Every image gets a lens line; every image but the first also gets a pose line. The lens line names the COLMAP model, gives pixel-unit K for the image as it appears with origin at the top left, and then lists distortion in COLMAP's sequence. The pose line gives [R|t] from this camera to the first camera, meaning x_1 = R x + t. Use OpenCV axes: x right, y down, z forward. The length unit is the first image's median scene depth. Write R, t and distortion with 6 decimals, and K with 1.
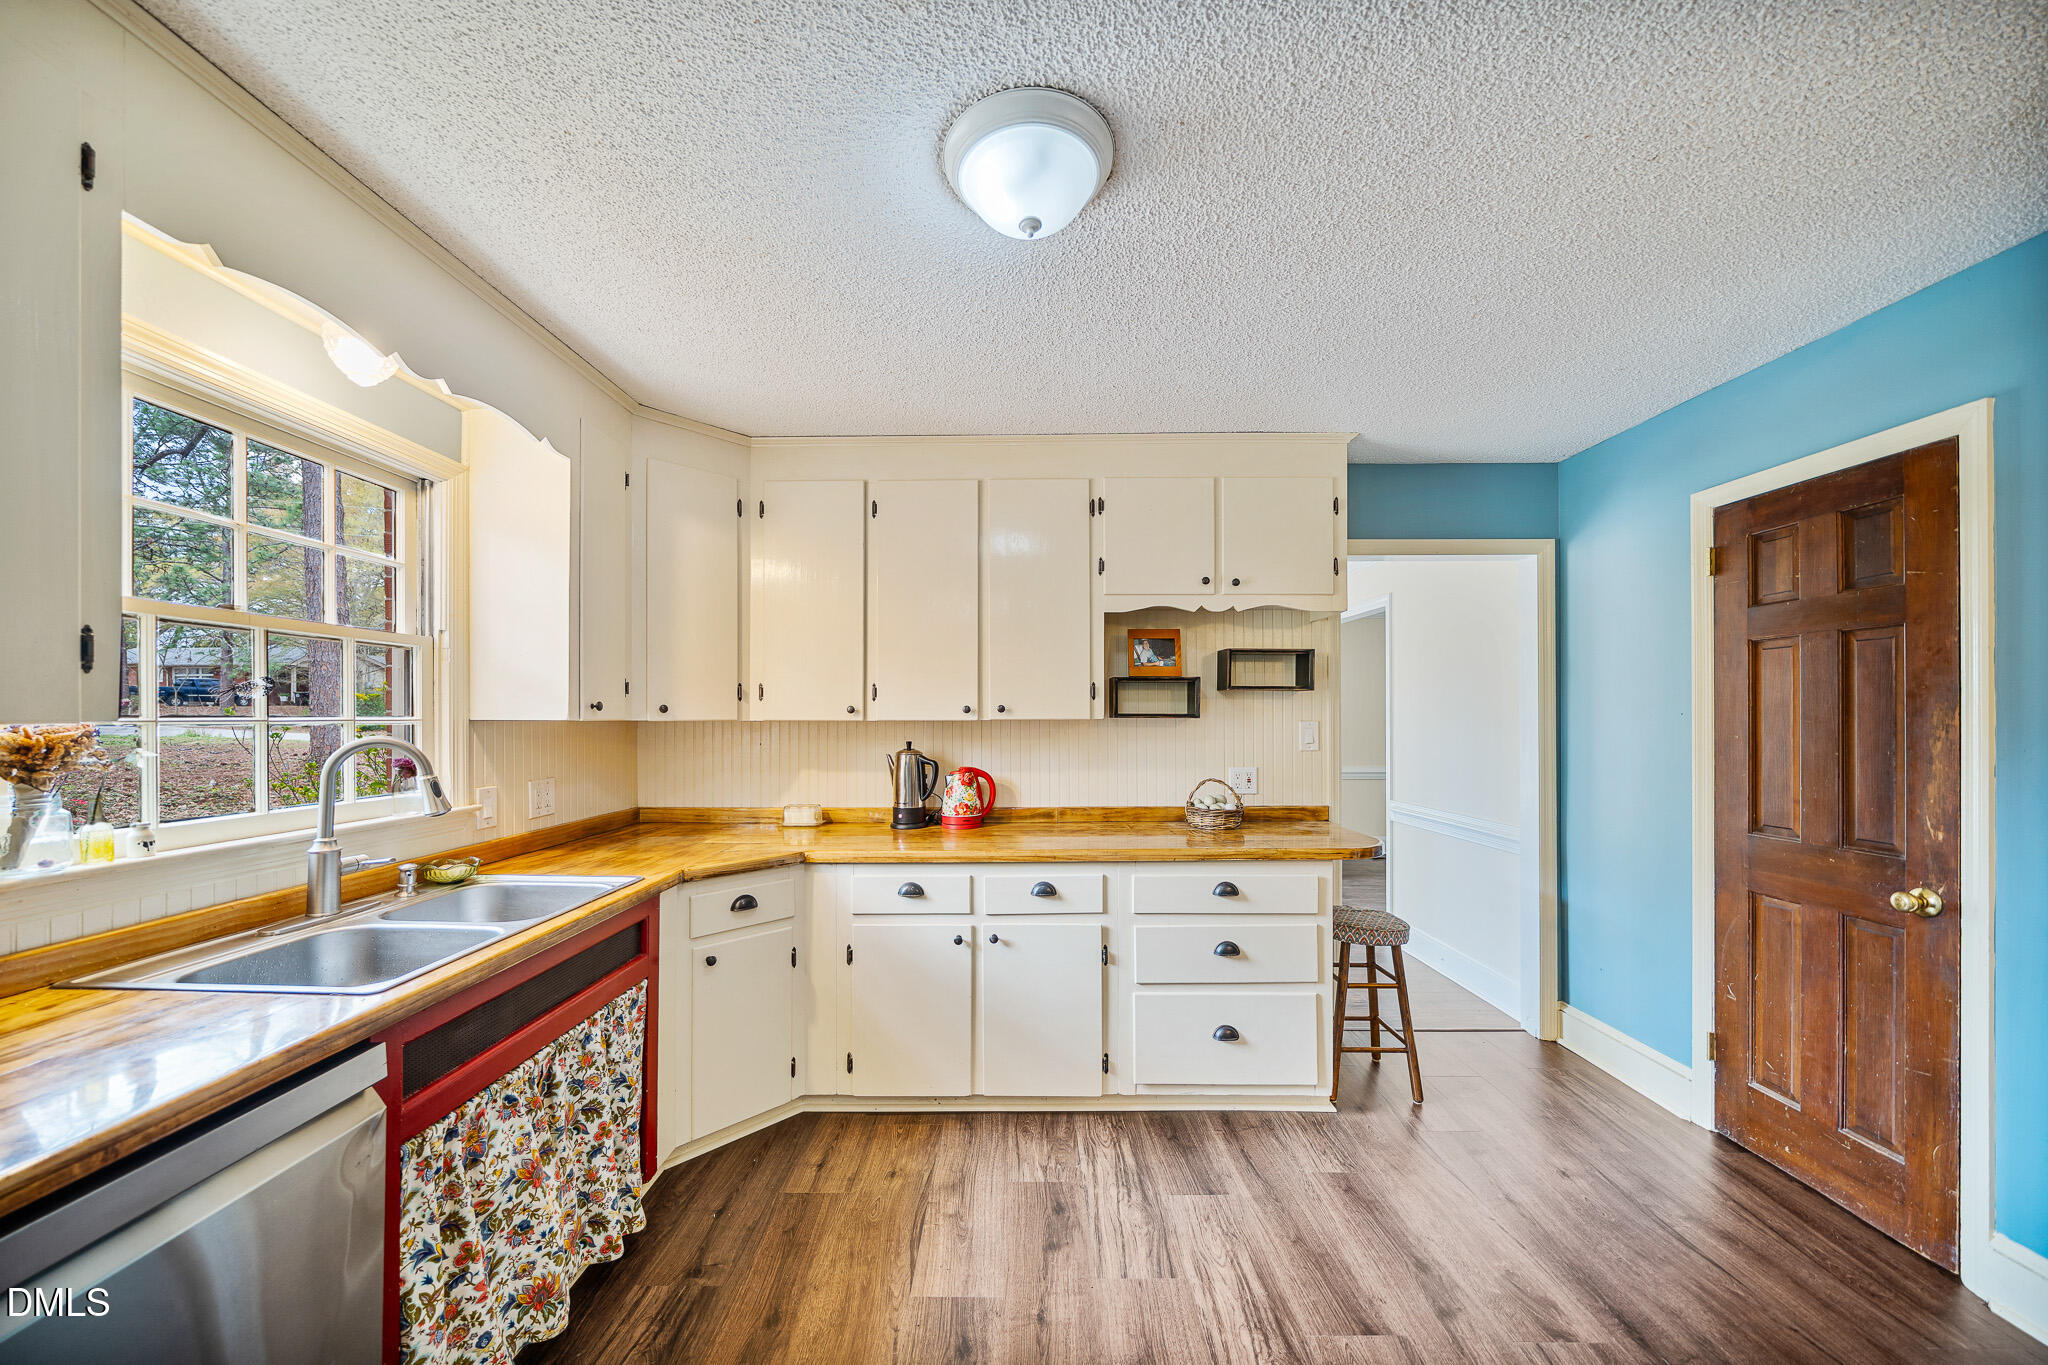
lens RADIAL K [[711.5, 0, 1012.7], [0, 711.5, 715.7], [0, 0, 1]] dist [-0.007265, -0.000052]
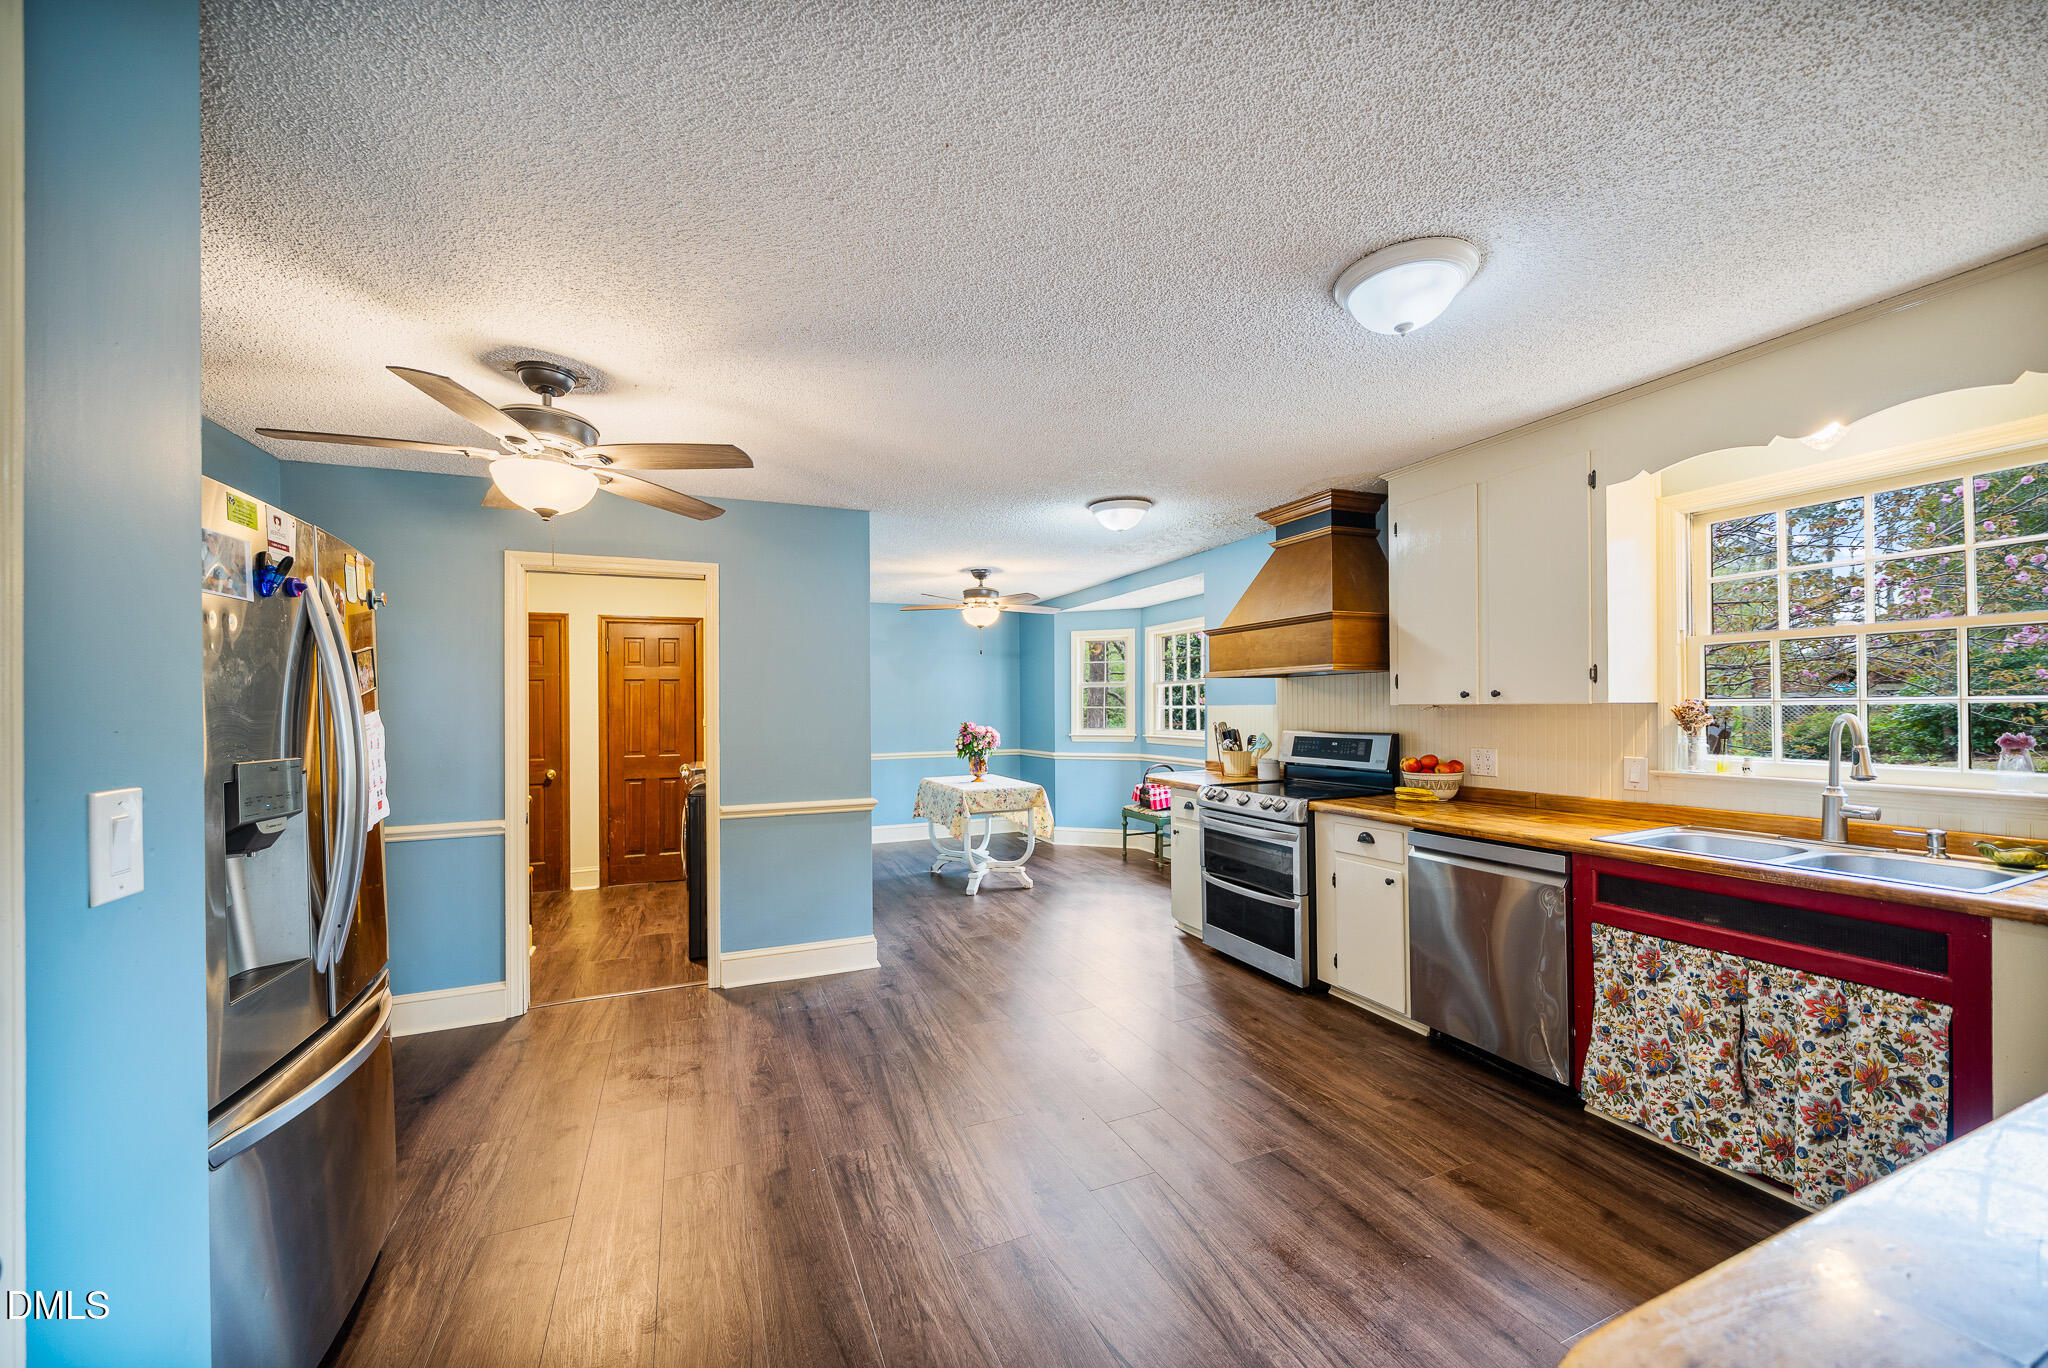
lens RADIAL K [[766.5, 0, 1020.1], [0, 766.5, 706.2], [0, 0, 1]] dist [-0.001017, -0.000144]
pose [[-0.912756, 0.010805, -0.408363, 0.698430], [0.012734, 0.999917, -0.002005, 0.000349], [0.408308, -0.007031, -0.912817, 1.118476]]
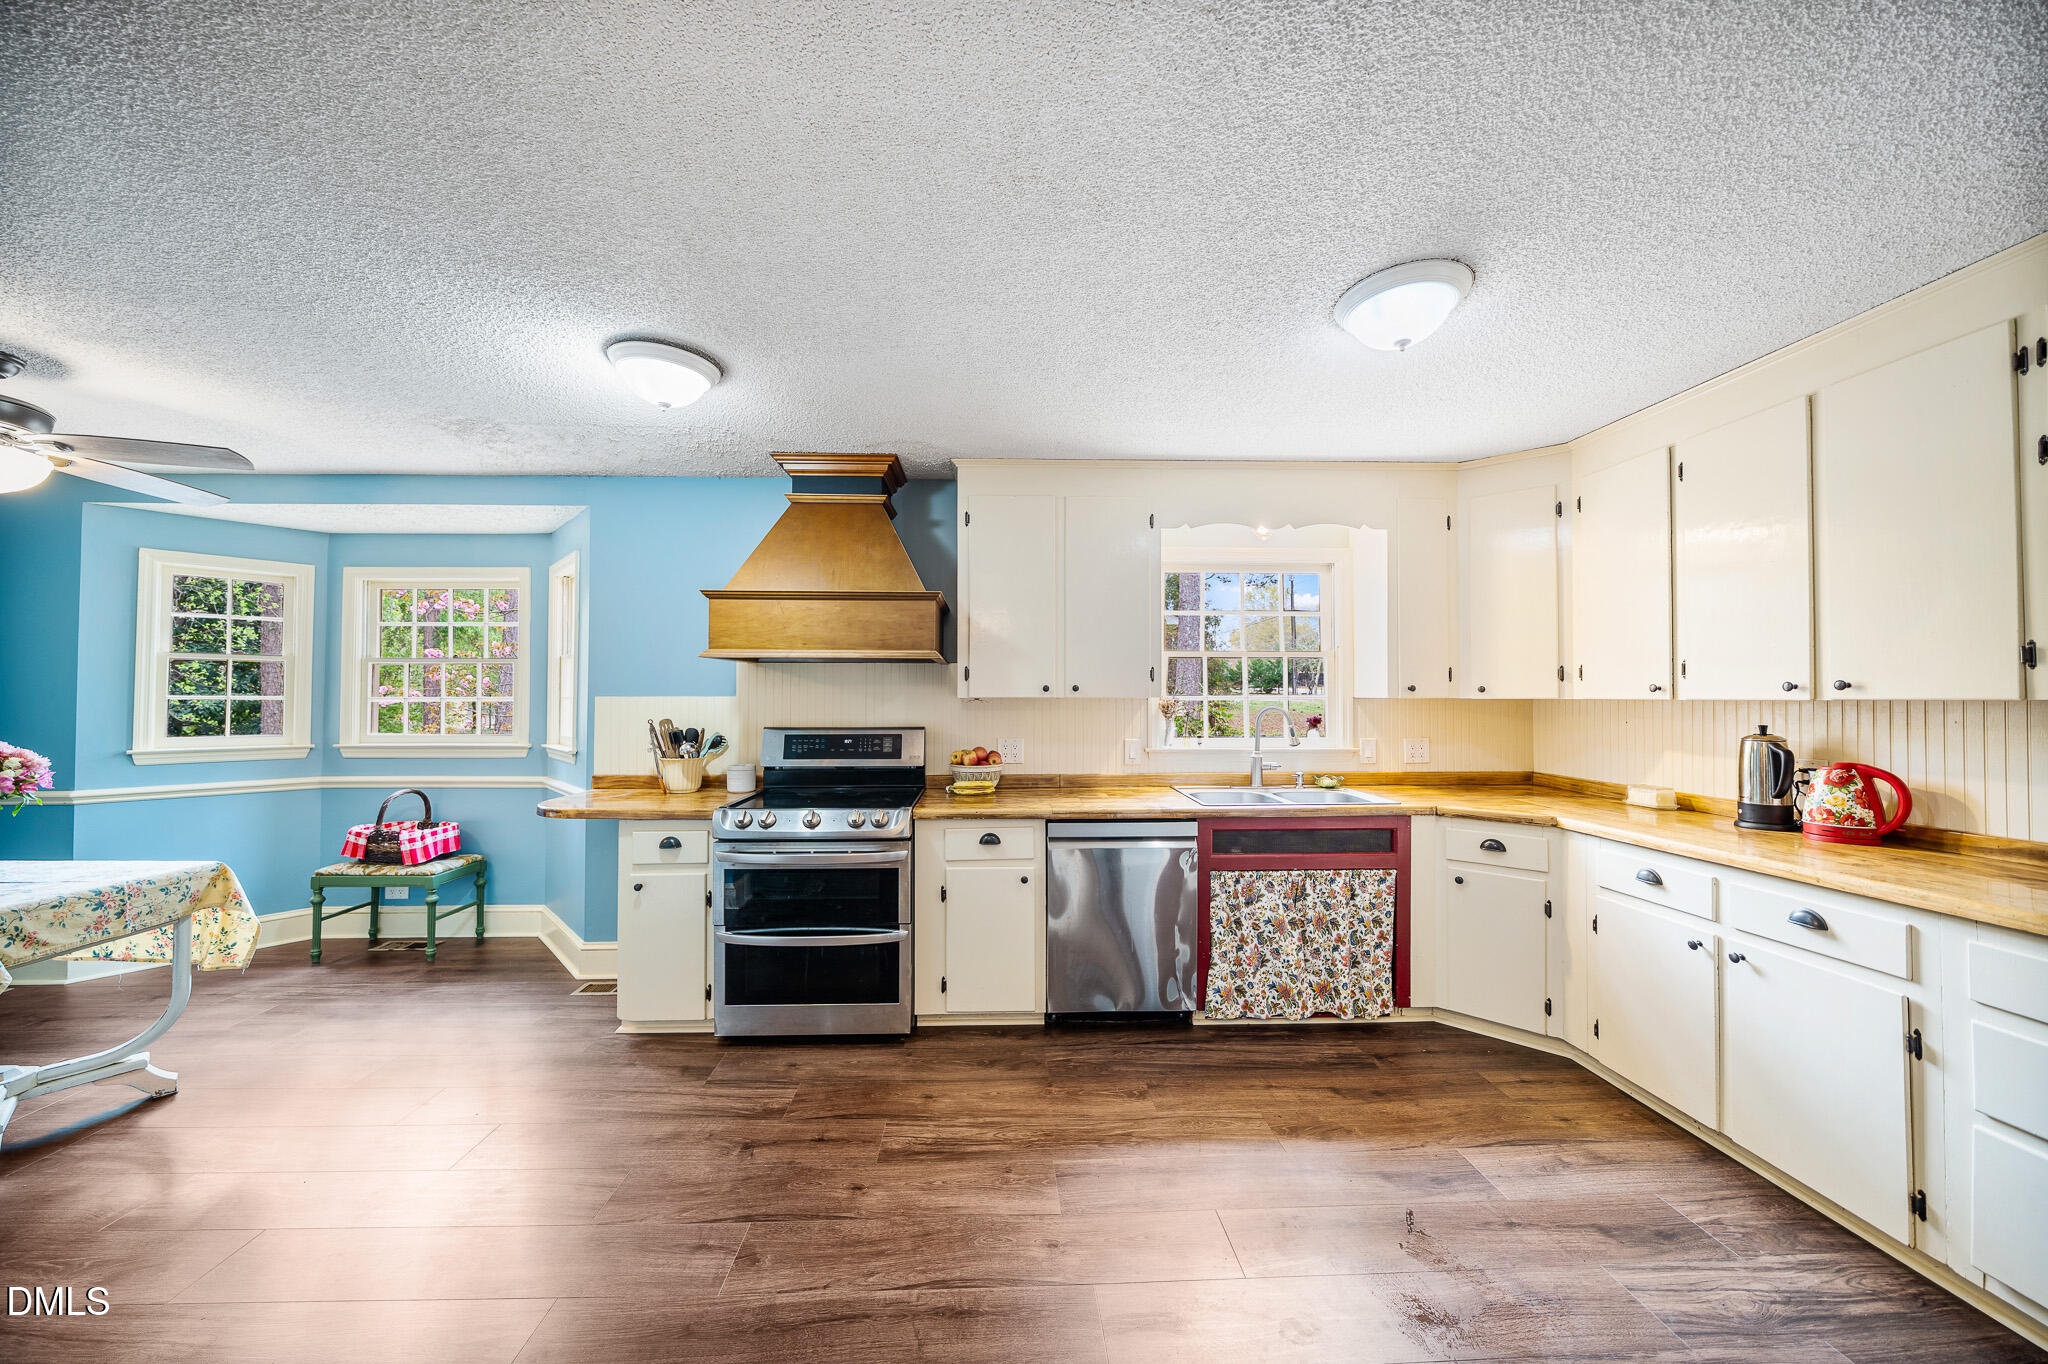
lens RADIAL K [[703.6, 0, 1015.0], [0, 703.6, 685.7], [0, 0, 1]] dist [-0.004008, -0.000113]
pose [[0.047827, -0.013351, -0.998766, 0.759186], [0.001671, 0.999910, -0.013287, -0.000832], [0.998854, -0.001034, 0.047845, 0.099501]]
